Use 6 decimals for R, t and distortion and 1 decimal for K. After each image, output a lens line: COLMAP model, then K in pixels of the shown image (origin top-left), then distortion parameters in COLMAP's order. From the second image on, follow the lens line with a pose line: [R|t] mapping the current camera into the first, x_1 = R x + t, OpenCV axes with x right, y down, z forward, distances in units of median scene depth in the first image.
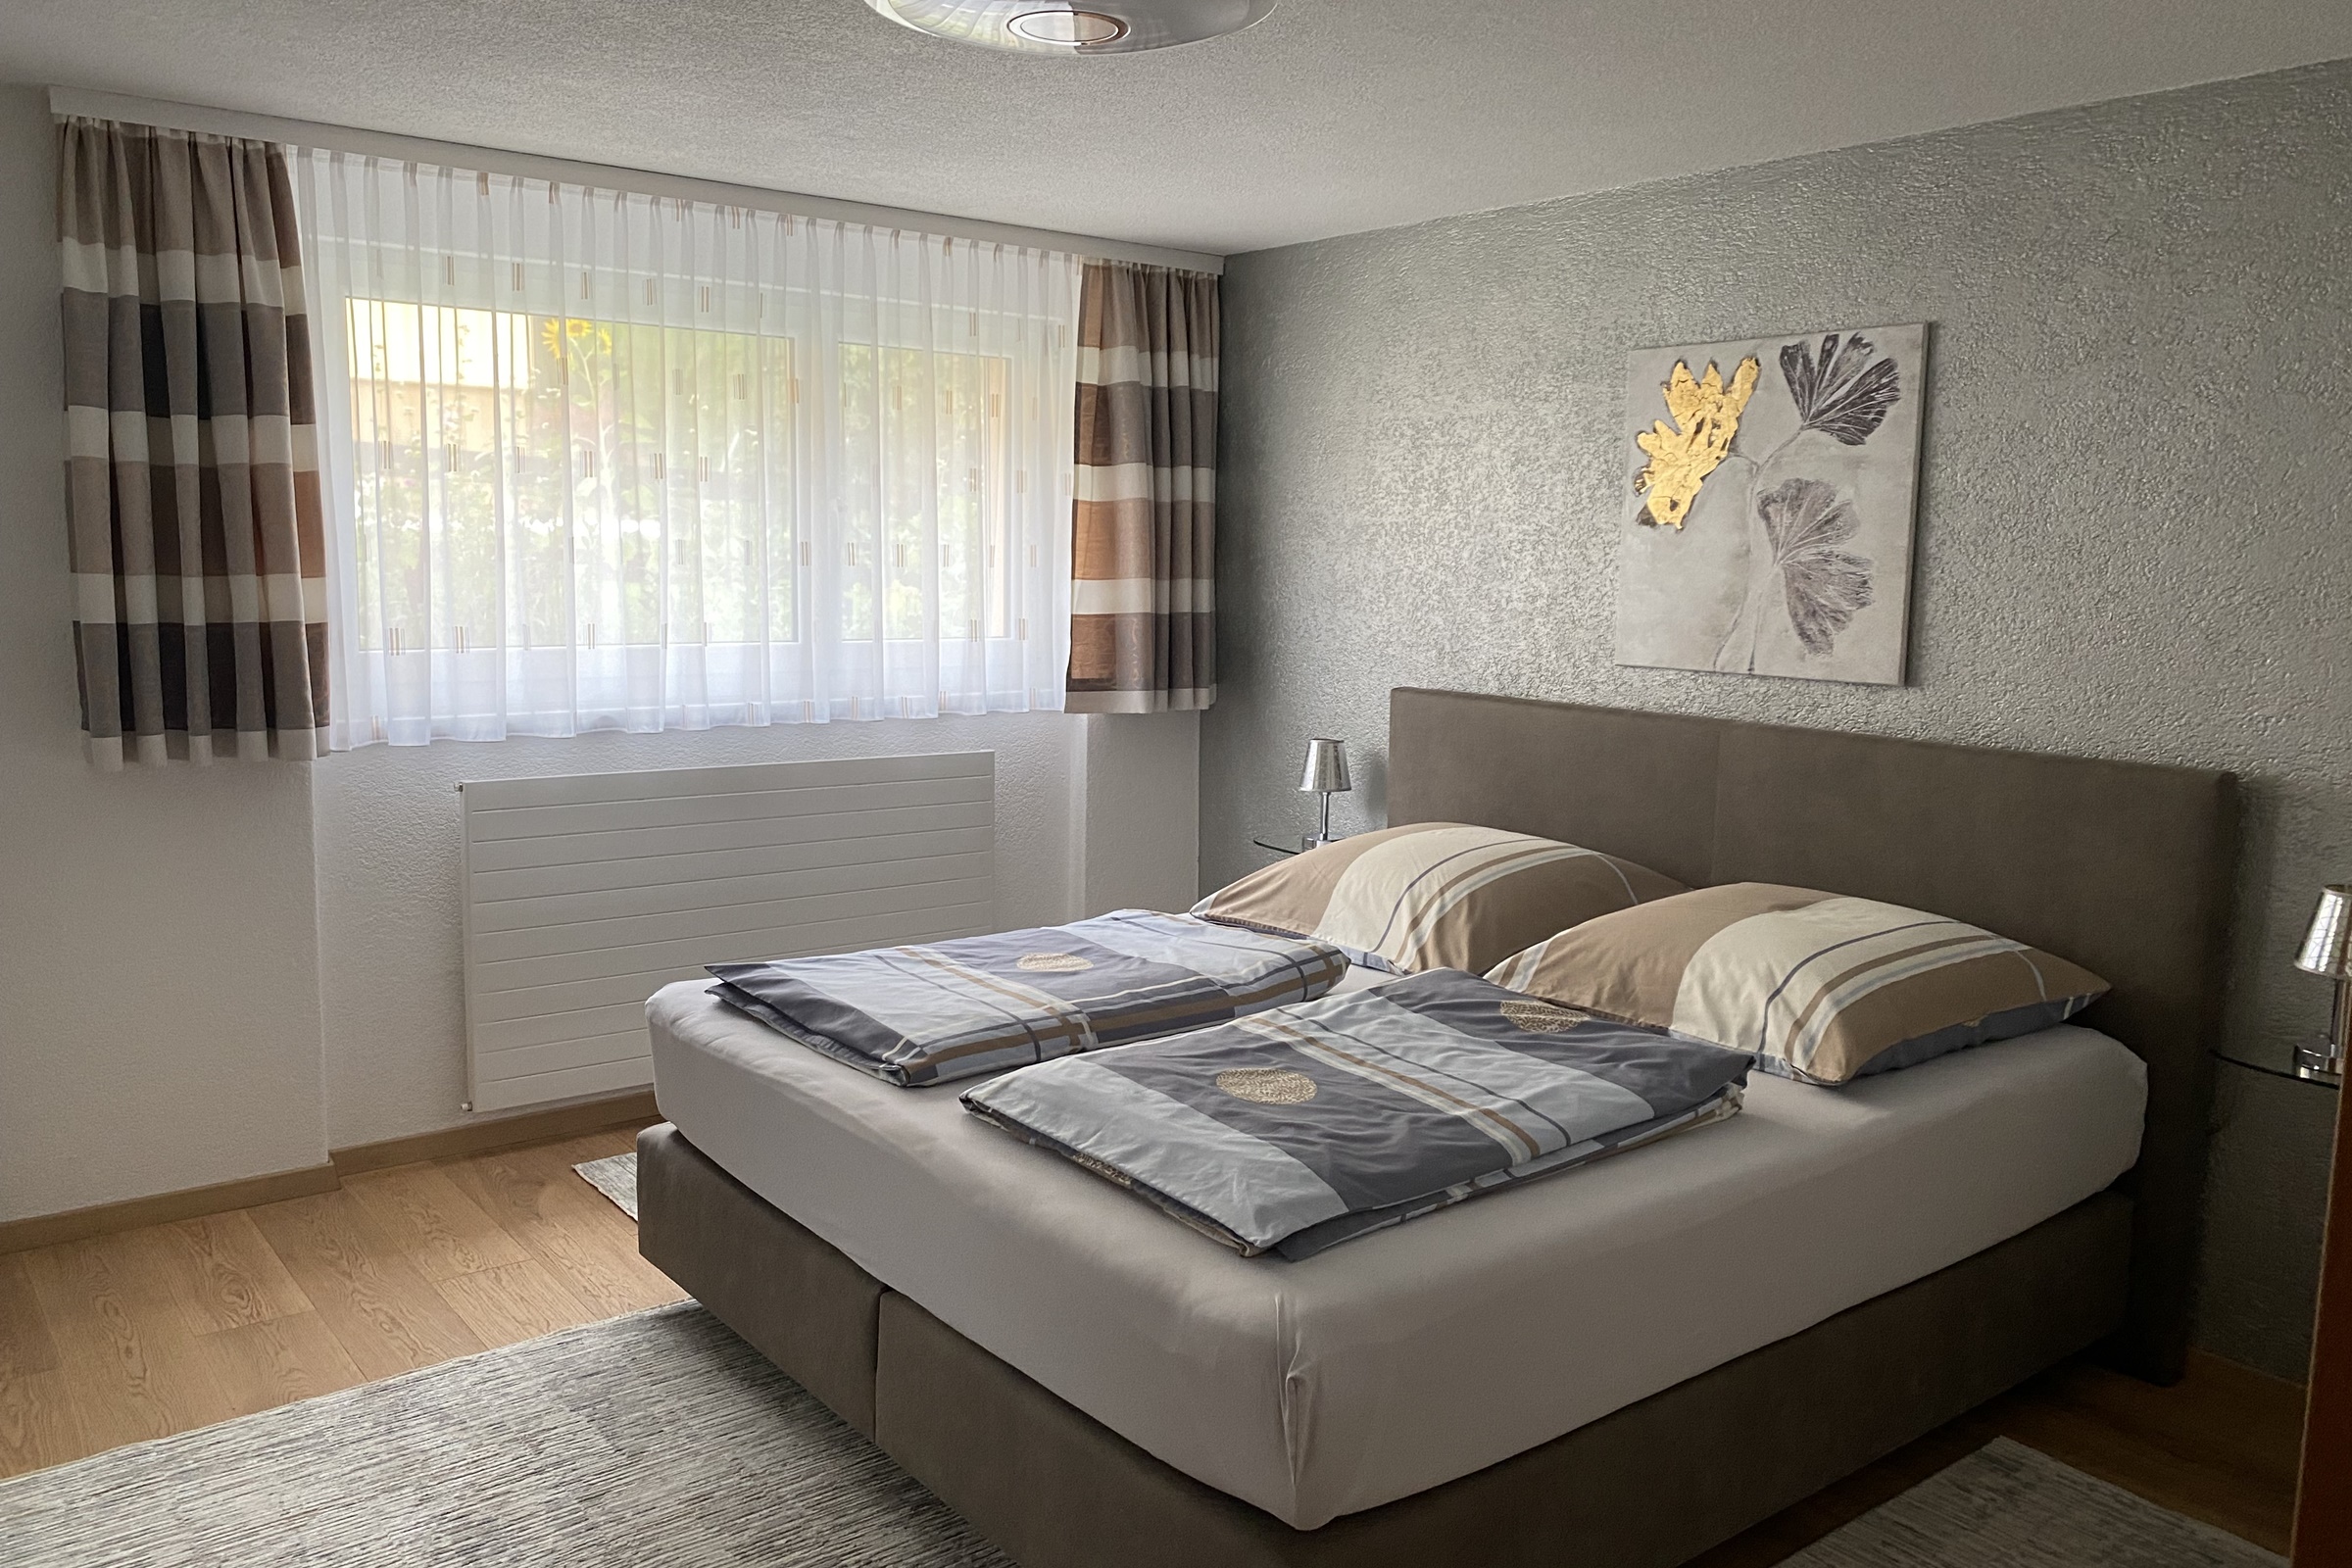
lens RADIAL K [[1815.5, 0, 1163.9], [0, 1815.5, 776.7], [0, 0, 1]] dist [-0.012501, 0.032836]
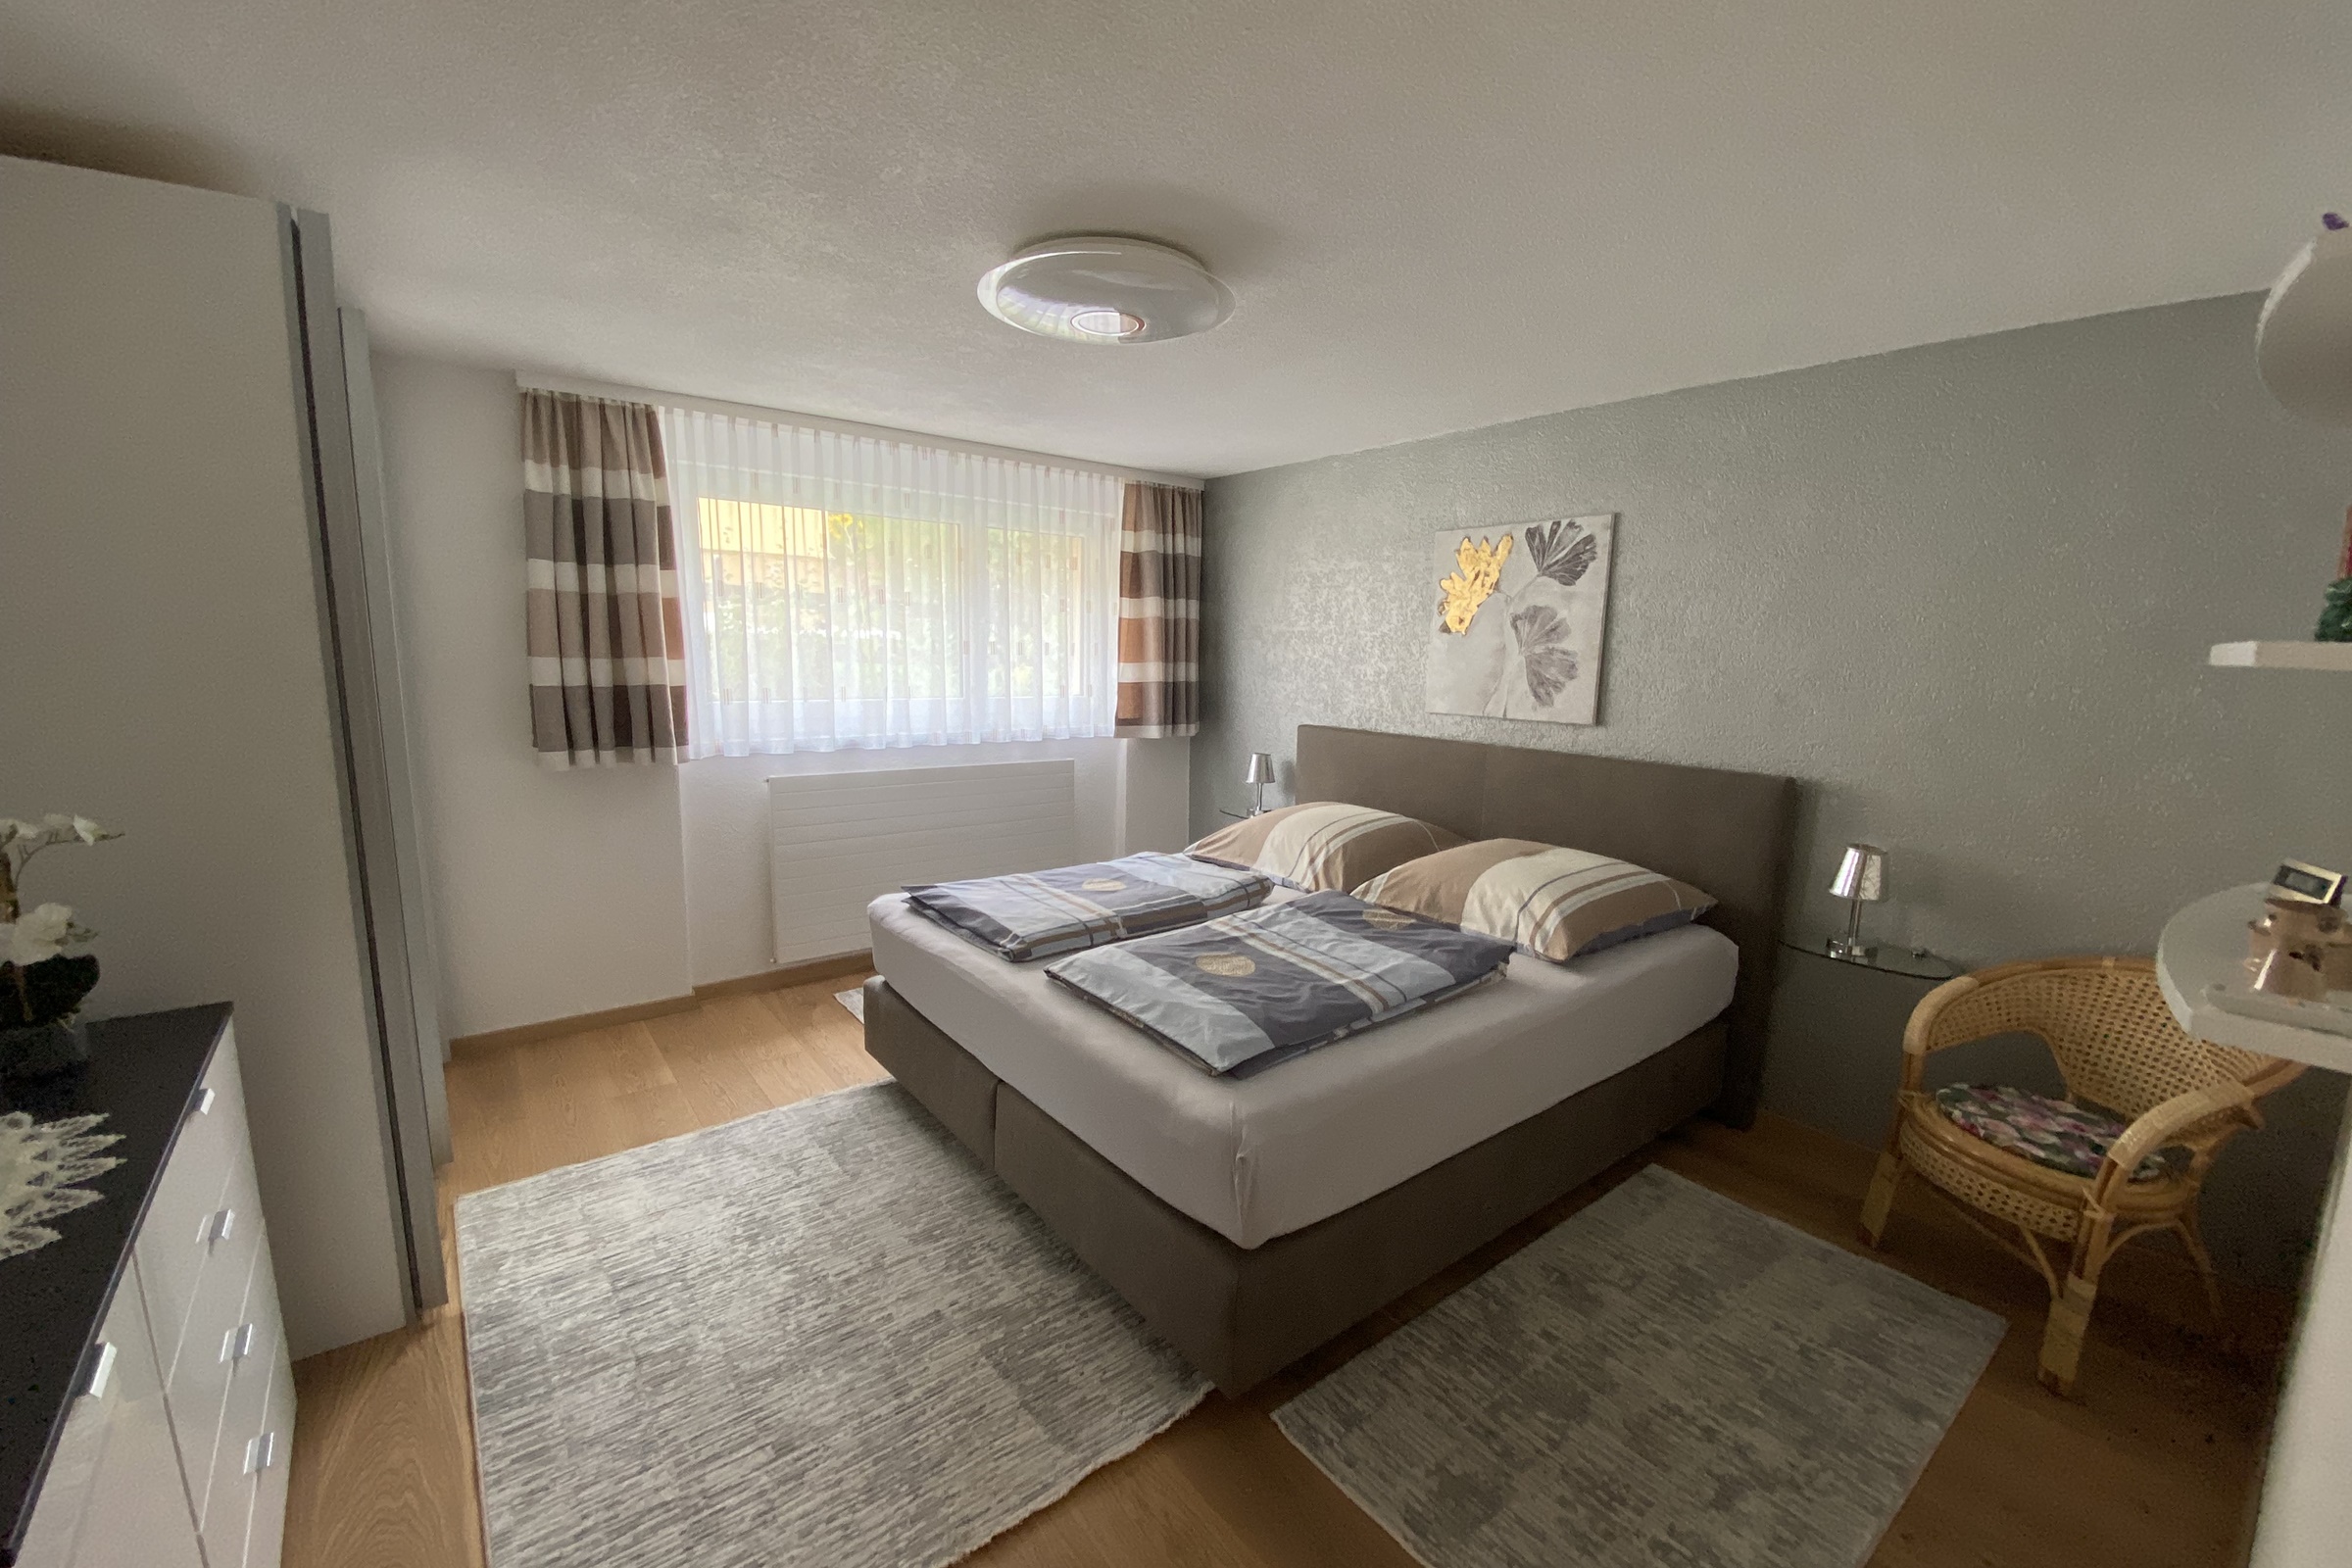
lens RADIAL K [[957.9, 0, 1171.8], [0, 957.9, 797.3], [0, 0, 1]] dist [0.002941, -0.000288]
pose [[0.999991, 0.003615, -0.002008, 0.006021], [-0.003552, 0.999534, 0.030321, -0.008581], [0.002117, -0.030314, 0.999538, 0.091109]]
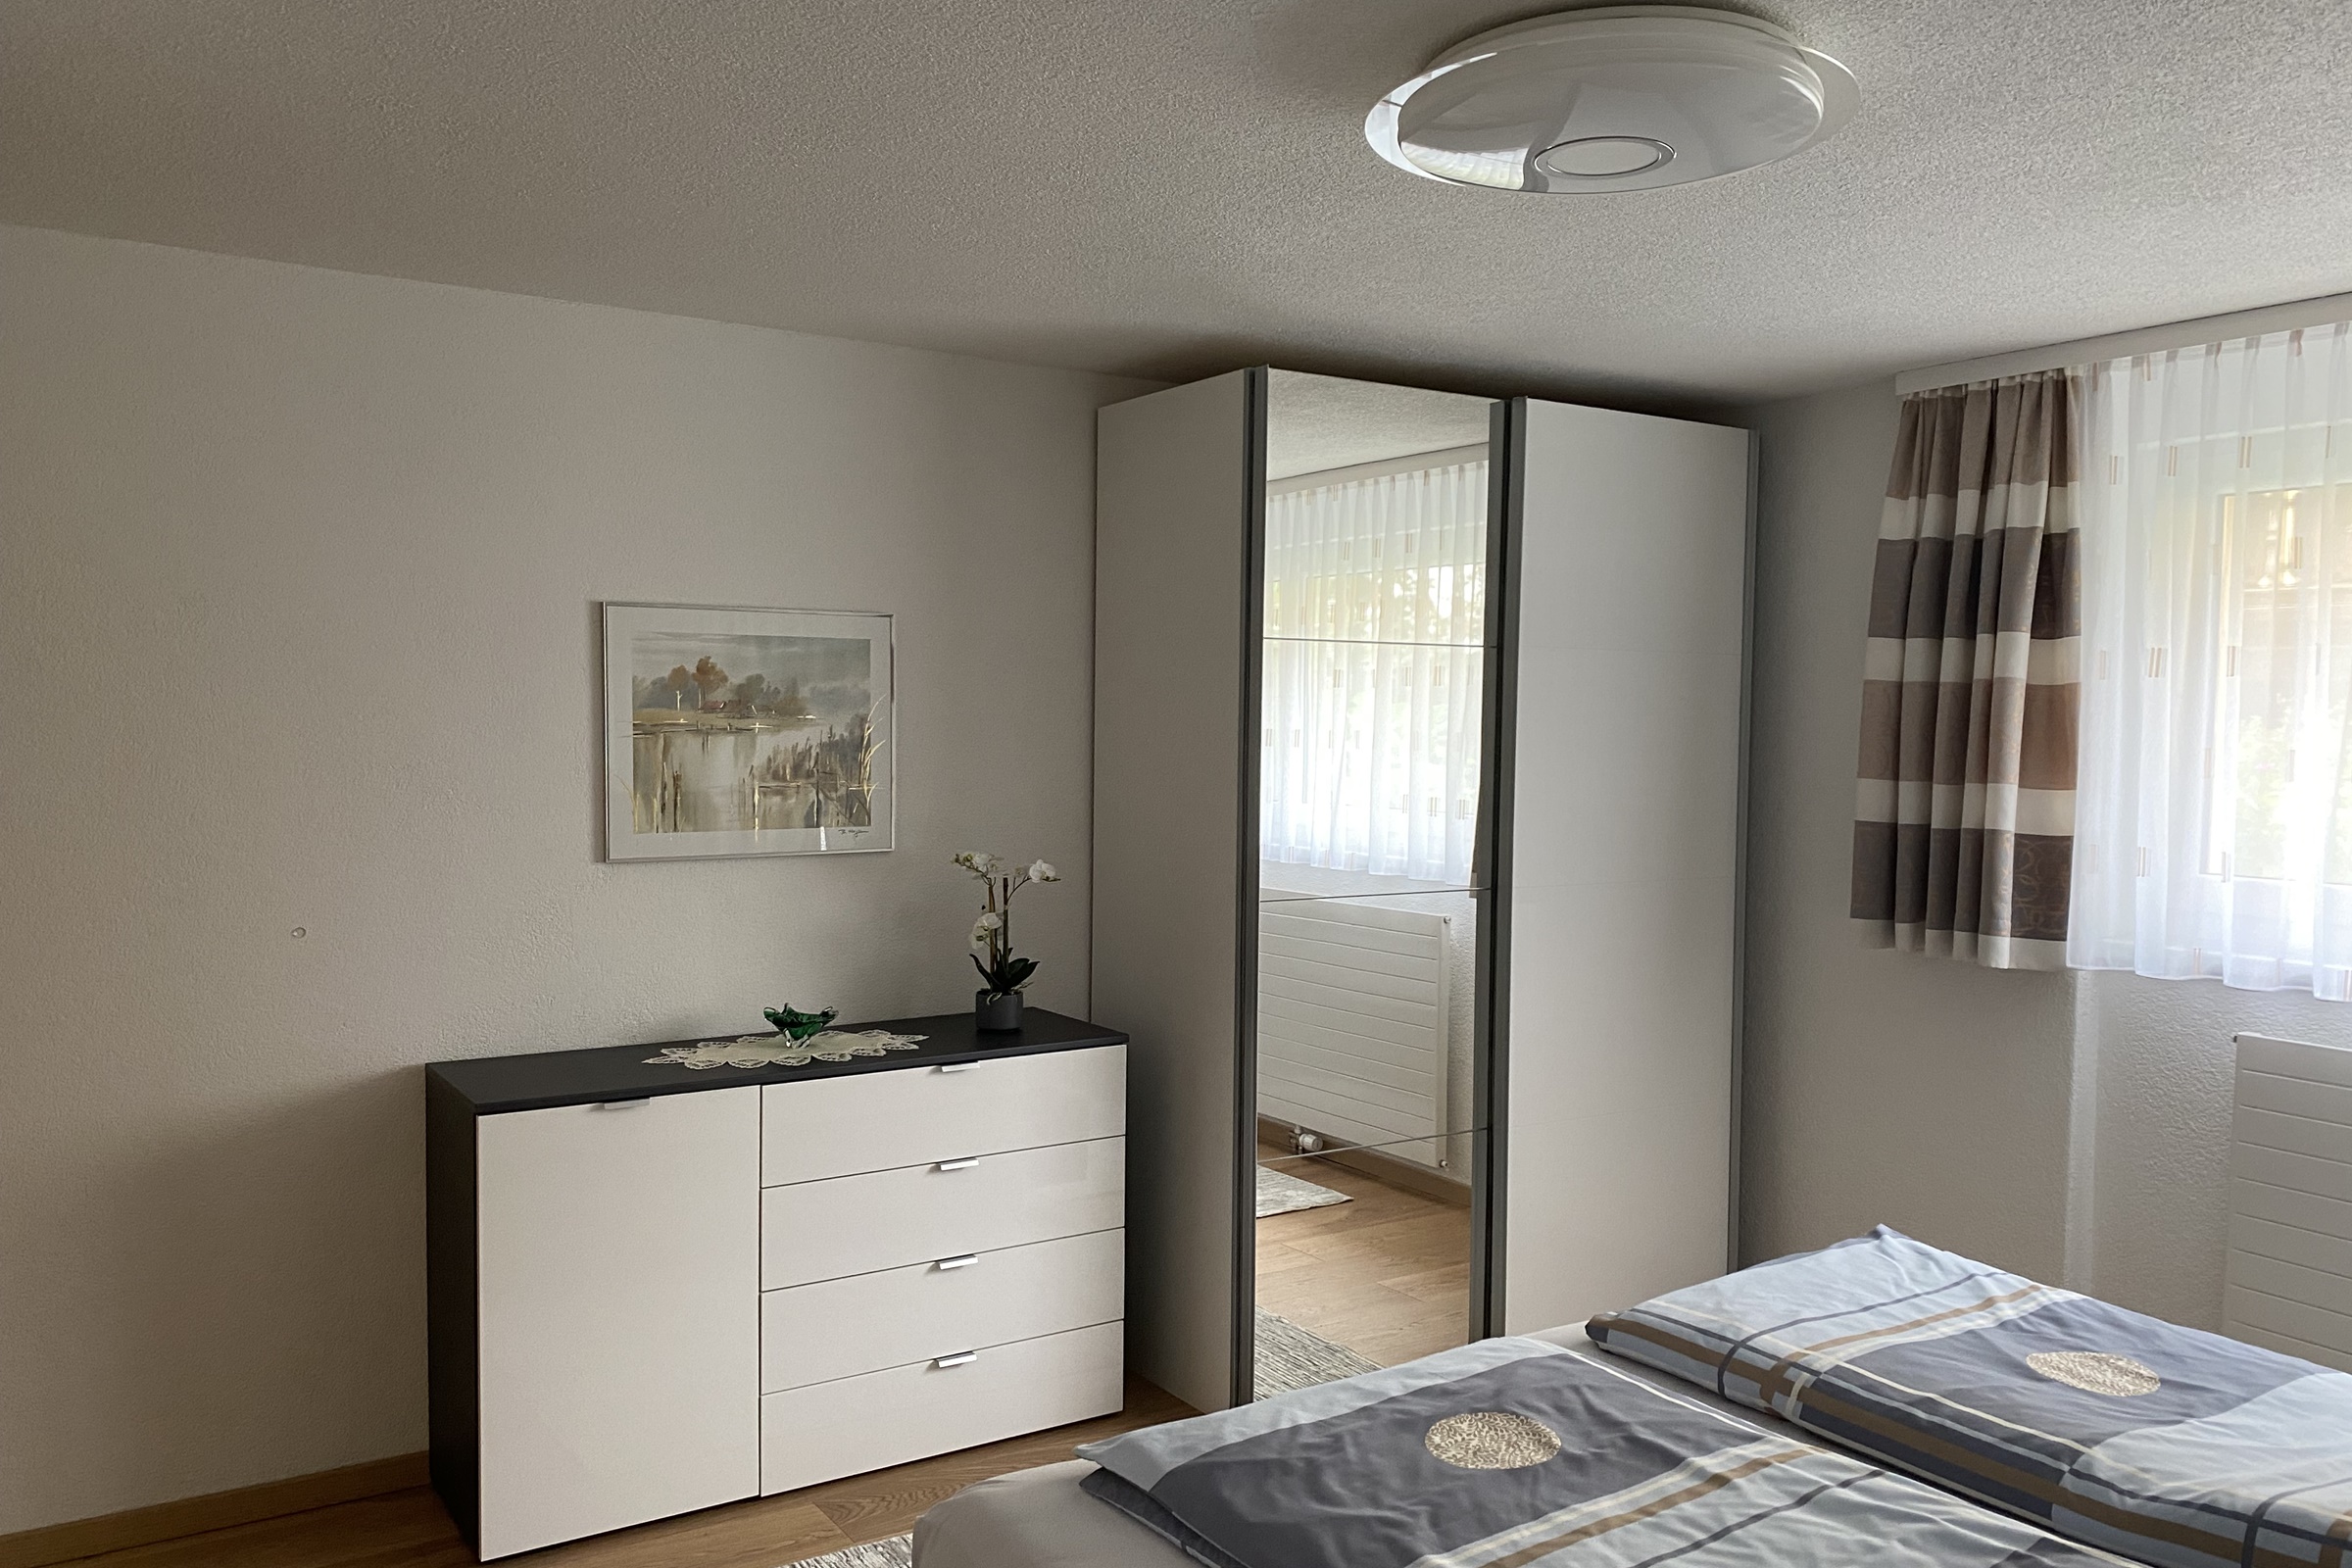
lens RADIAL K [[1815.5, 0, 1160.5], [0, 1815.5, 793.8], [0, 0, 1]] dist [-0.012501, 0.032836]
pose [[-0.106442, 0.026378, -0.993969, 0.641318], [-0.144863, 0.988571, 0.041748, -0.087380], [0.983710, 0.148433, -0.101404, 0.694921]]
